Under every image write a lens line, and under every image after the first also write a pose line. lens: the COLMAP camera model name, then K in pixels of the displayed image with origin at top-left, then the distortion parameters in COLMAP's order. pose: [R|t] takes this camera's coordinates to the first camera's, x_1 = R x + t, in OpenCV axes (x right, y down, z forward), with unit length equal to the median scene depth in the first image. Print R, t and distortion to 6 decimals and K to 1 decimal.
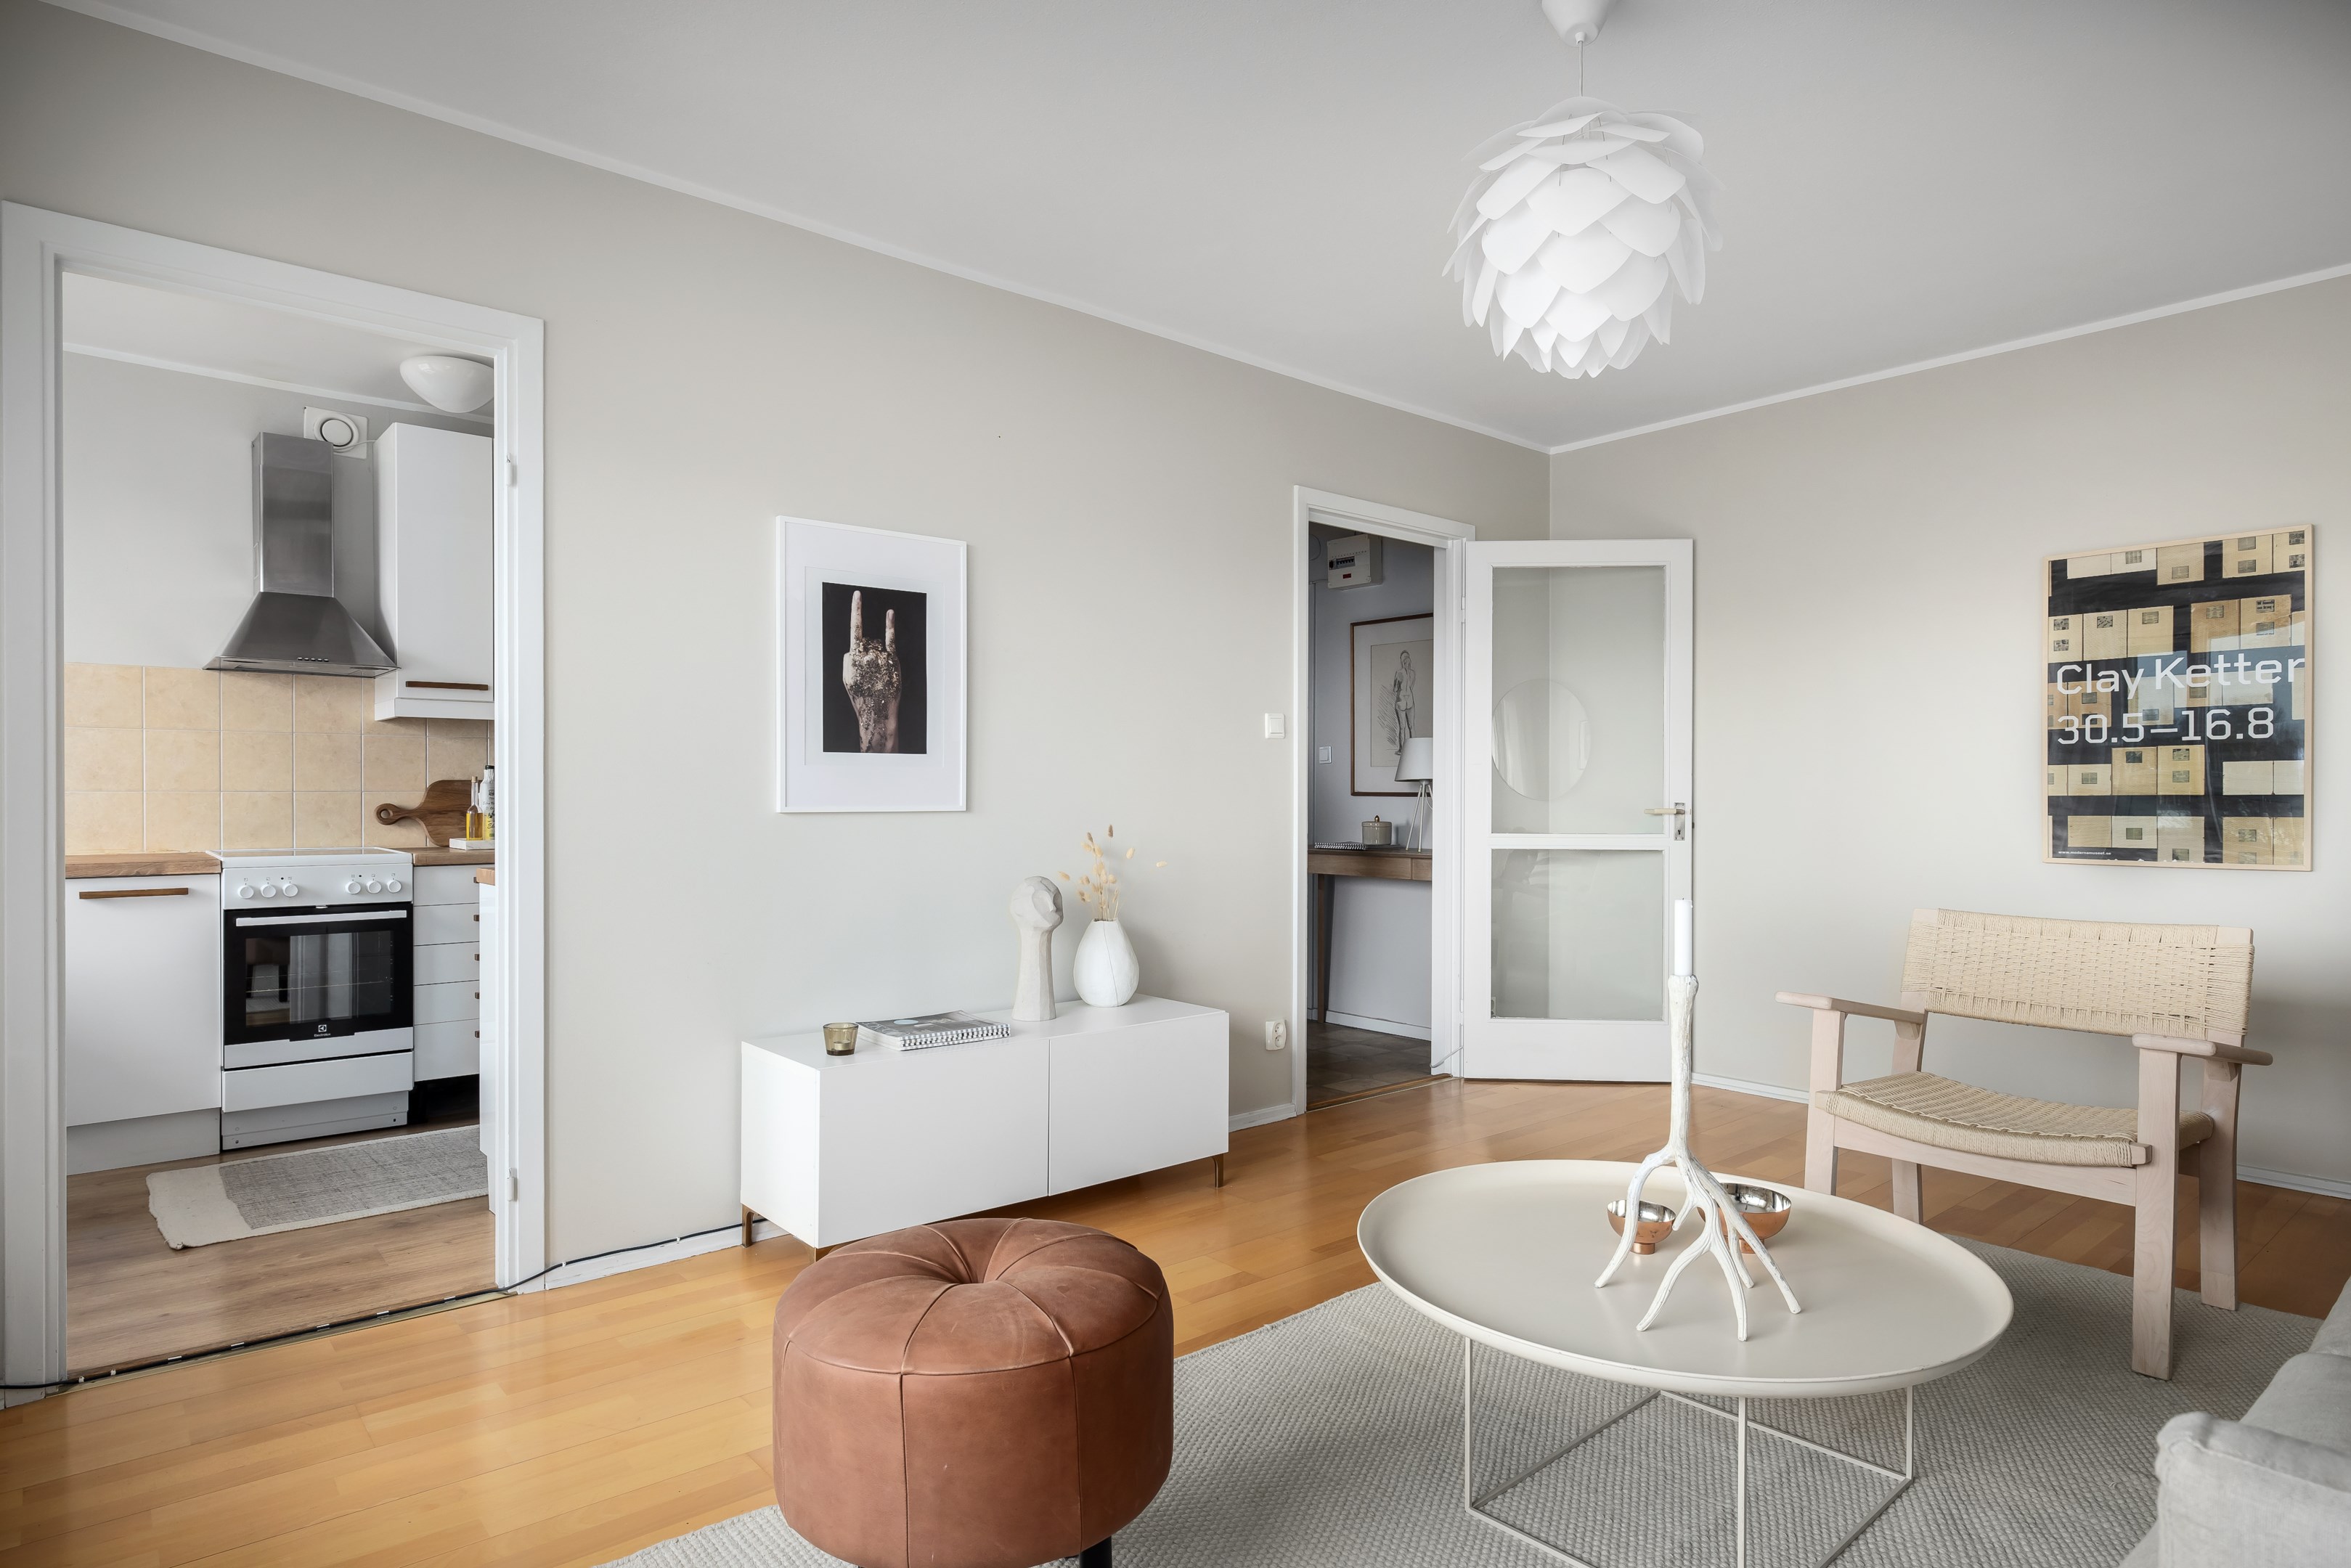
lens RADIAL K [[1320.8, 0, 1172.7], [0, 1320.8, 788.3], [0, 0, 1]] dist [-0.002896, -0.000303]
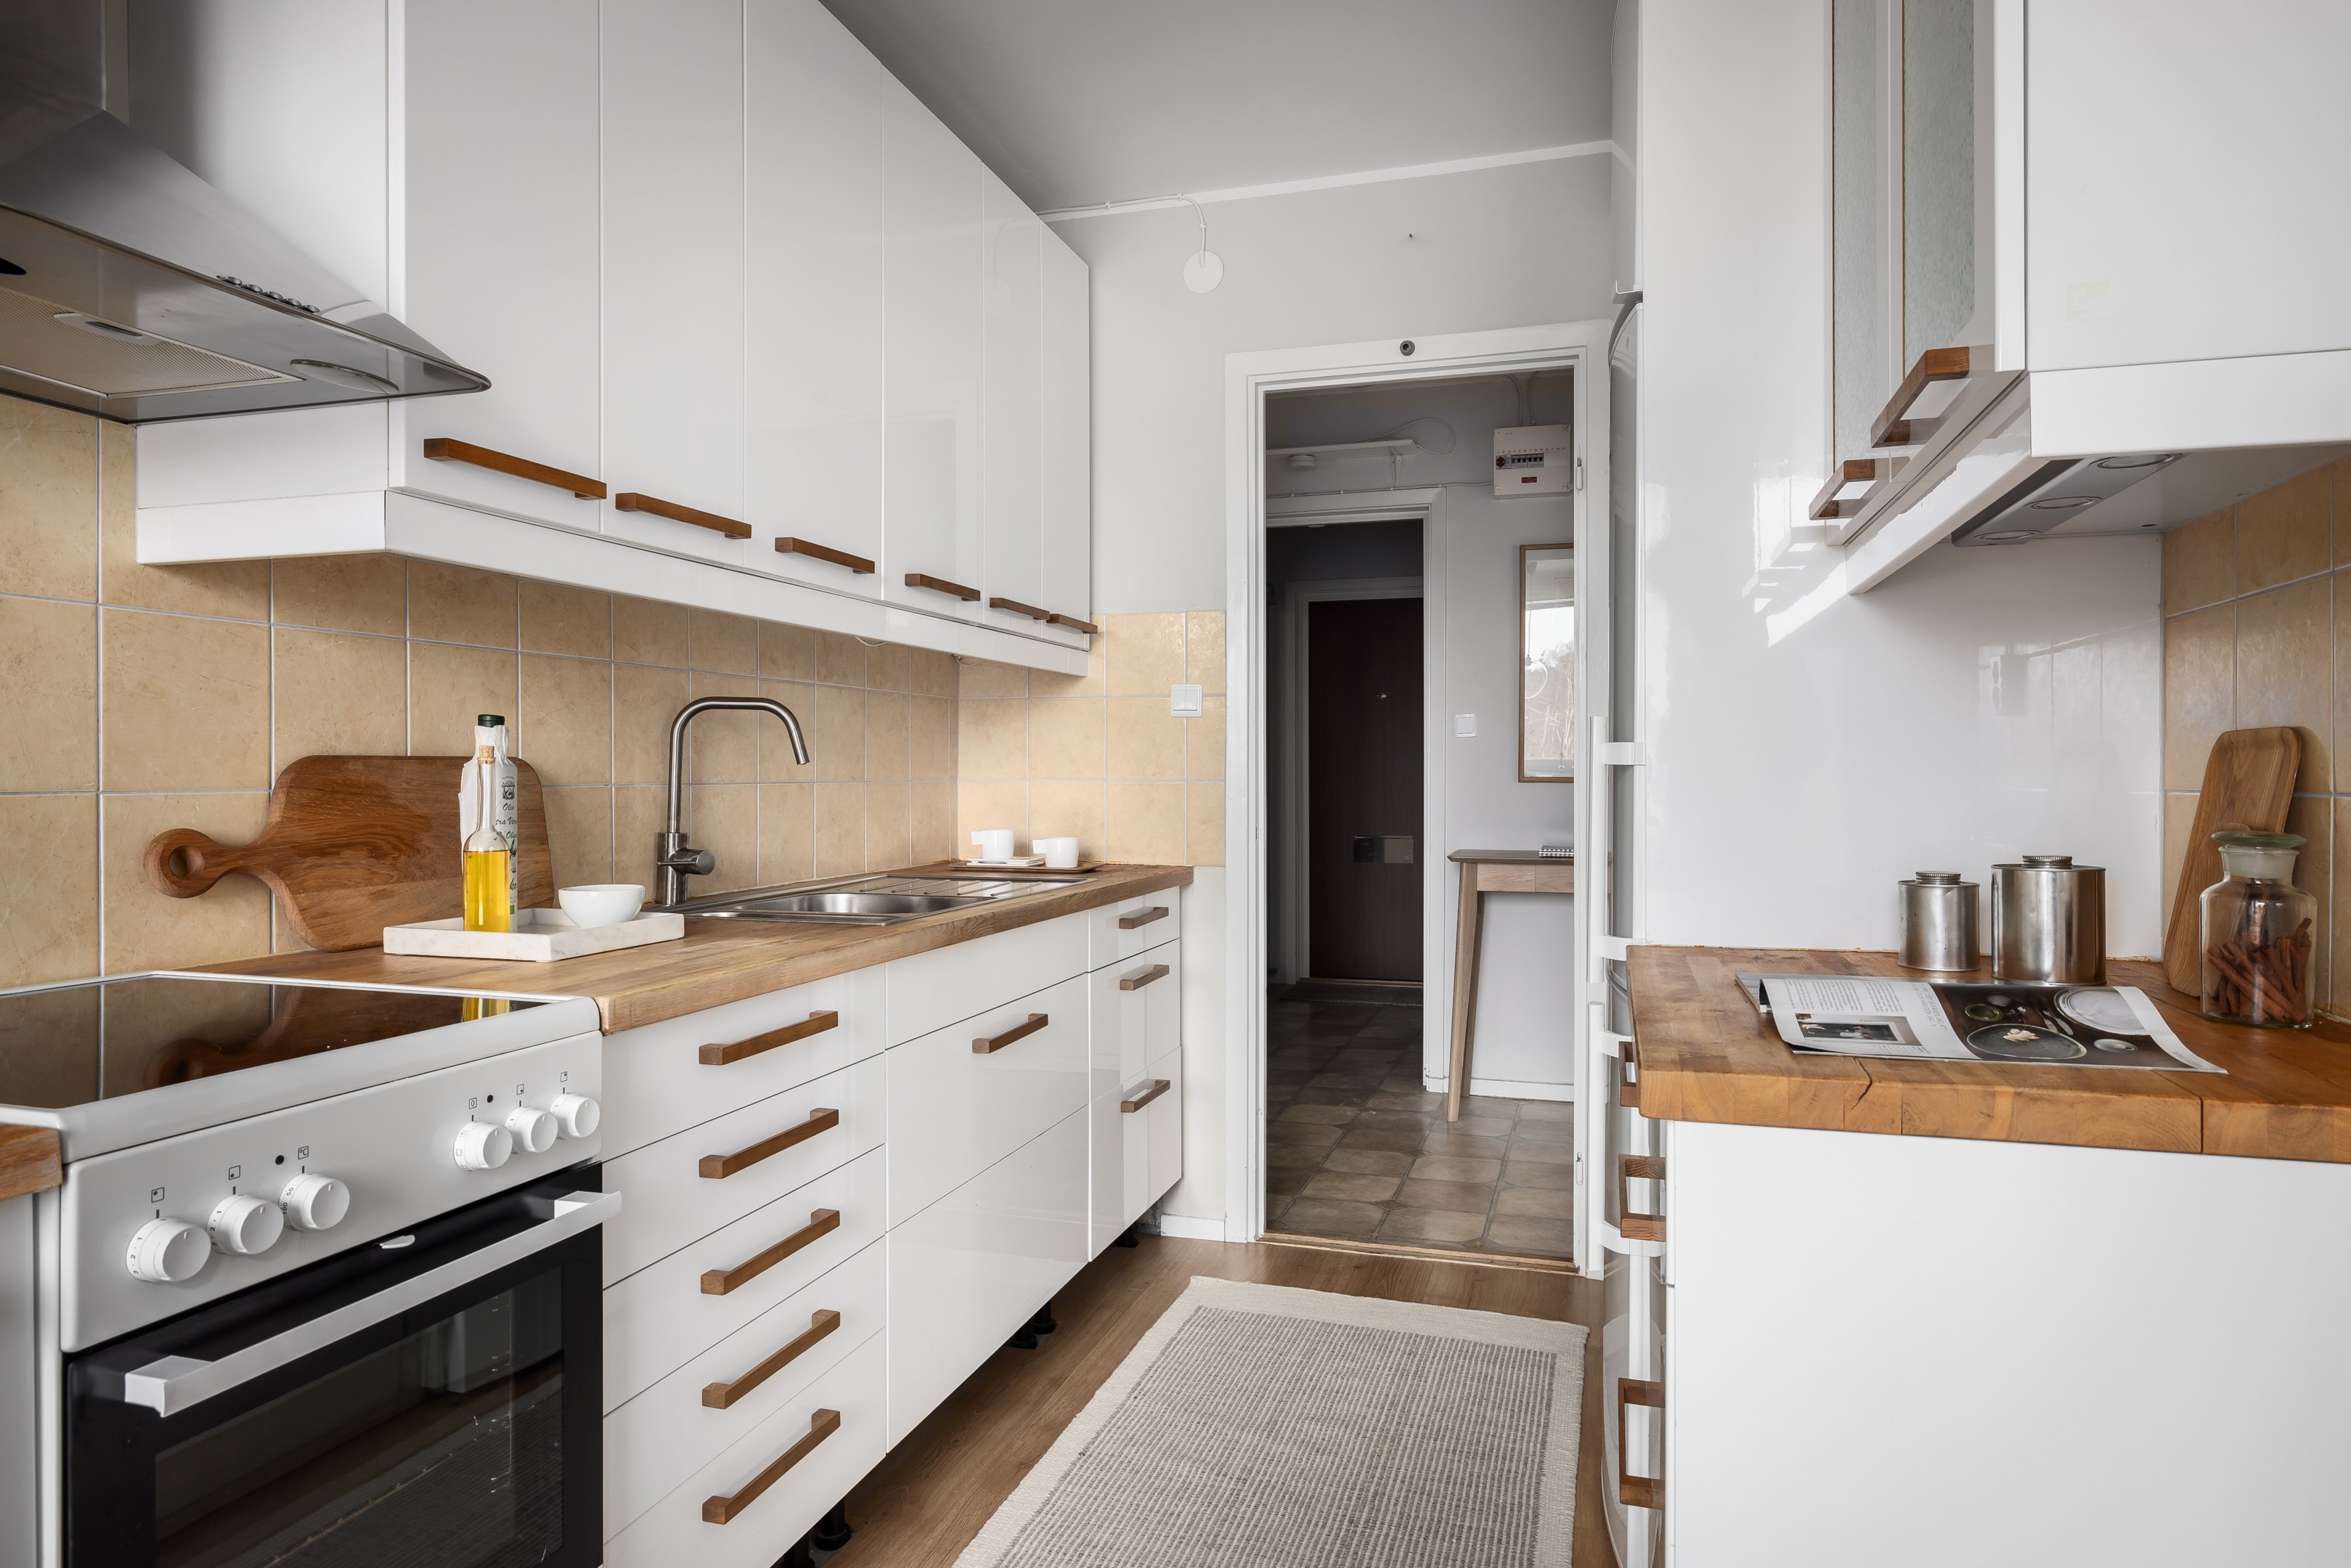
lens RADIAL K [[1387.0, 0, 1181.7], [0, 1387.0, 780.2], [0, 0, 1]] dist [0.005128, 0.000748]
pose [[0.850539, -0.005631, 0.525881, -0.556043], [0.002292, 0.999973, 0.007000, -0.001962], [-0.525906, -0.004749, 0.850529, 0.579415]]
